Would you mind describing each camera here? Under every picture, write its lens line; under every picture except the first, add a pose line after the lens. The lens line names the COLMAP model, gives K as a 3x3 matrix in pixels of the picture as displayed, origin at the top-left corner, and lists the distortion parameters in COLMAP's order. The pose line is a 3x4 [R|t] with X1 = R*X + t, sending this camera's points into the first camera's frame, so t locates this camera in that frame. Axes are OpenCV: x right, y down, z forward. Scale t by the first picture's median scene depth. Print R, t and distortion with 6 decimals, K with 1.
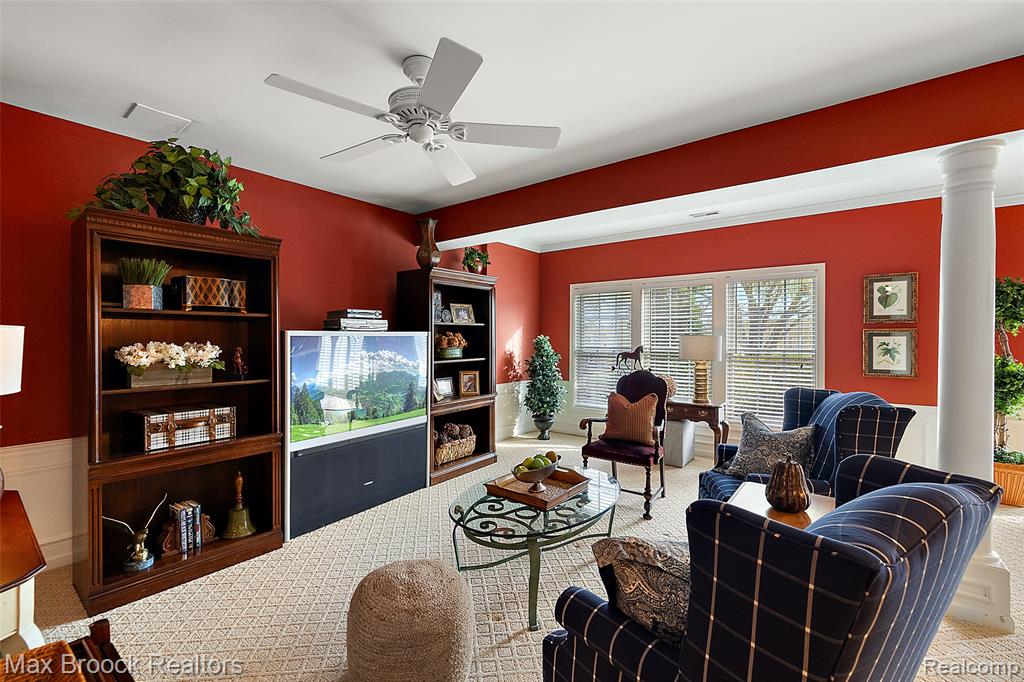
lens RADIAL K [[443.6, 0, 503.2], [0, 443.6, 339.5], [0, 0, 1]] dist [-0.001532, 0.000692]
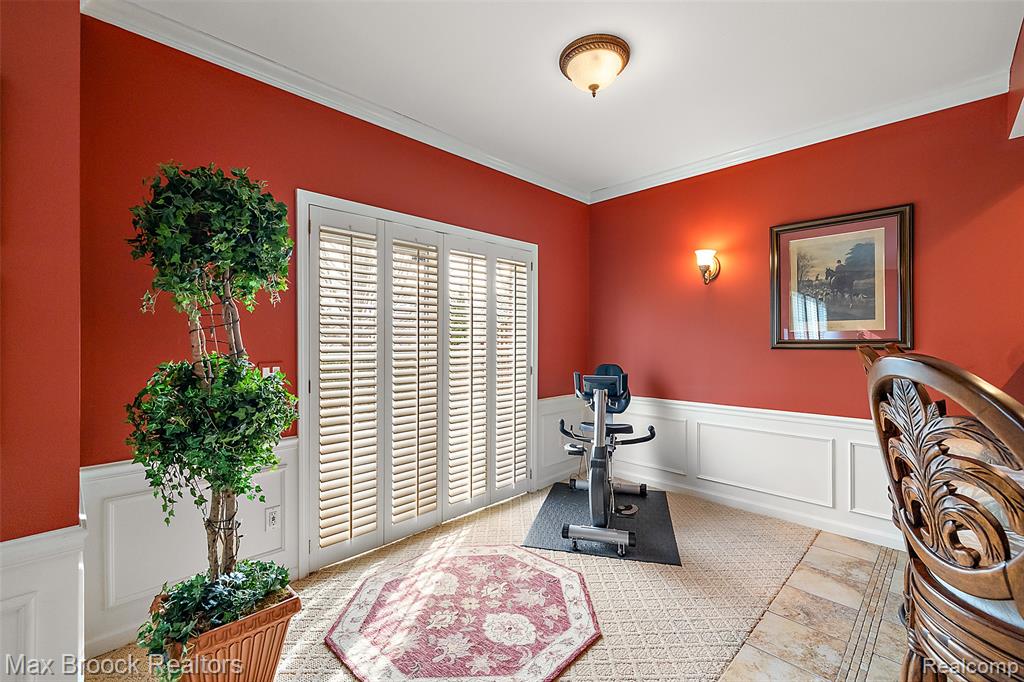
lens RADIAL K [[443.6, 0, 508.6], [0, 443.6, 339.5], [0, 0, 1]] dist [-0.001532, 0.000692]
pose [[0.124992, 0.014924, 0.992045, 0.926034], [0.014531, 0.999752, -0.016871, 0.040778], [-0.992051, 0.016524, 0.124745, 0.855597]]
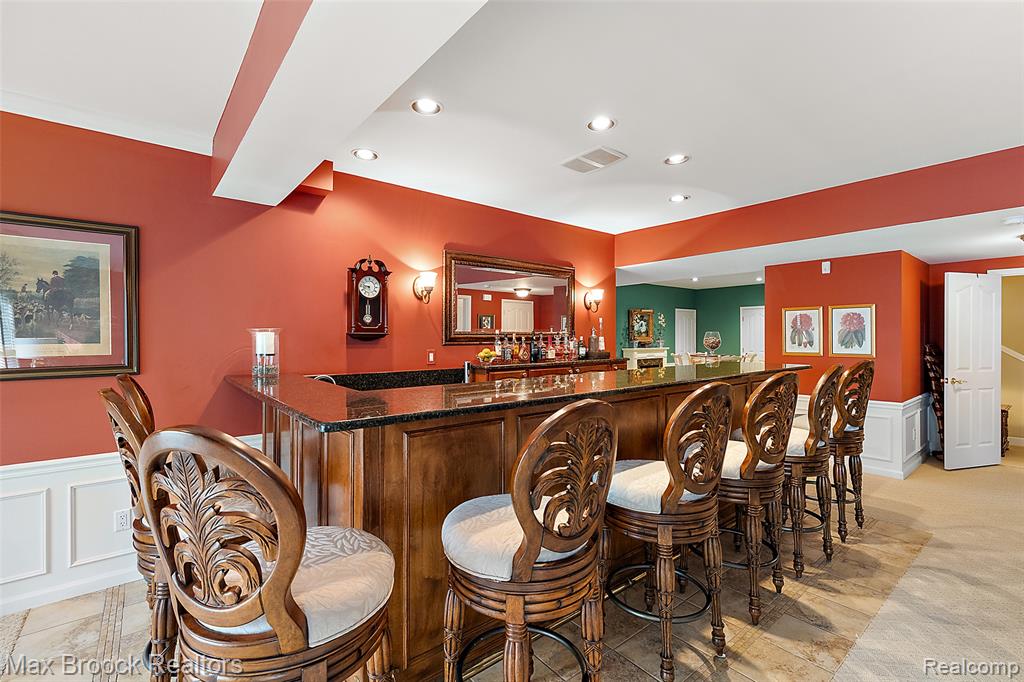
lens RADIAL K [[443.6, 0, 516.7], [0, 443.6, 336.0], [0, 0, 1]] dist [-0.001532, 0.000692]
pose [[-0.978048, 0.002723, 0.208361, 0.967664], [0.003230, 0.999993, 0.002094, -0.021500], [-0.208354, 0.002722, -0.978050, 0.887417]]
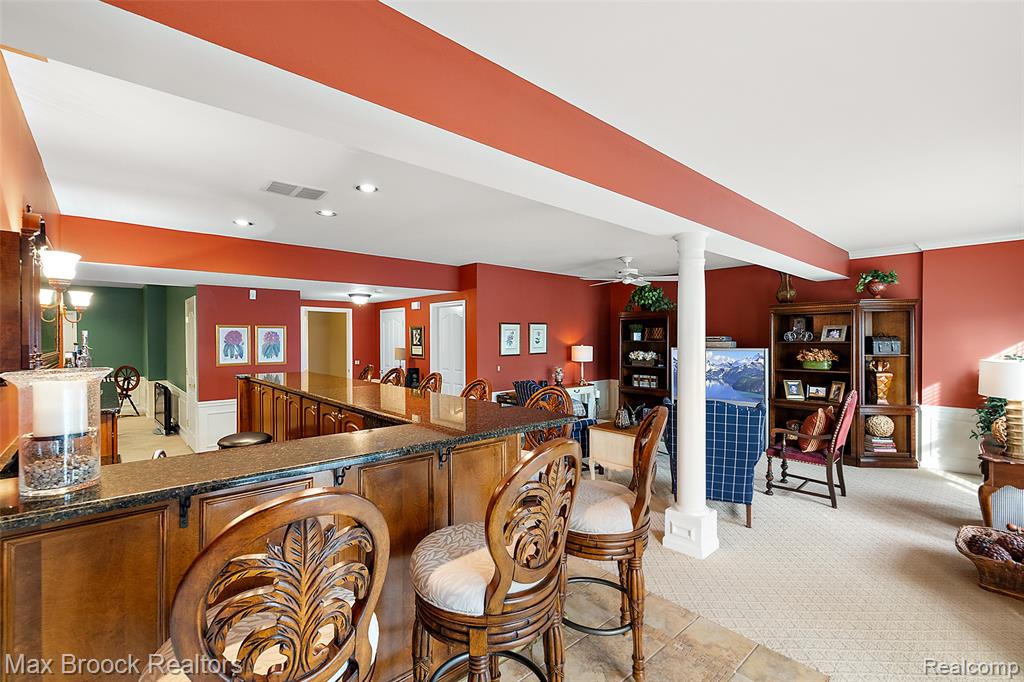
lens RADIAL K [[443.6, 0, 487.5], [0, 443.6, 340.7], [0, 0, 1]] dist [-0.001532, 0.000692]
pose [[-0.200392, 0.006707, -0.979693, 2.034541], [-0.002174, 0.999971, 0.007291, -0.072170], [0.979713, 0.003591, -0.200372, 0.508805]]
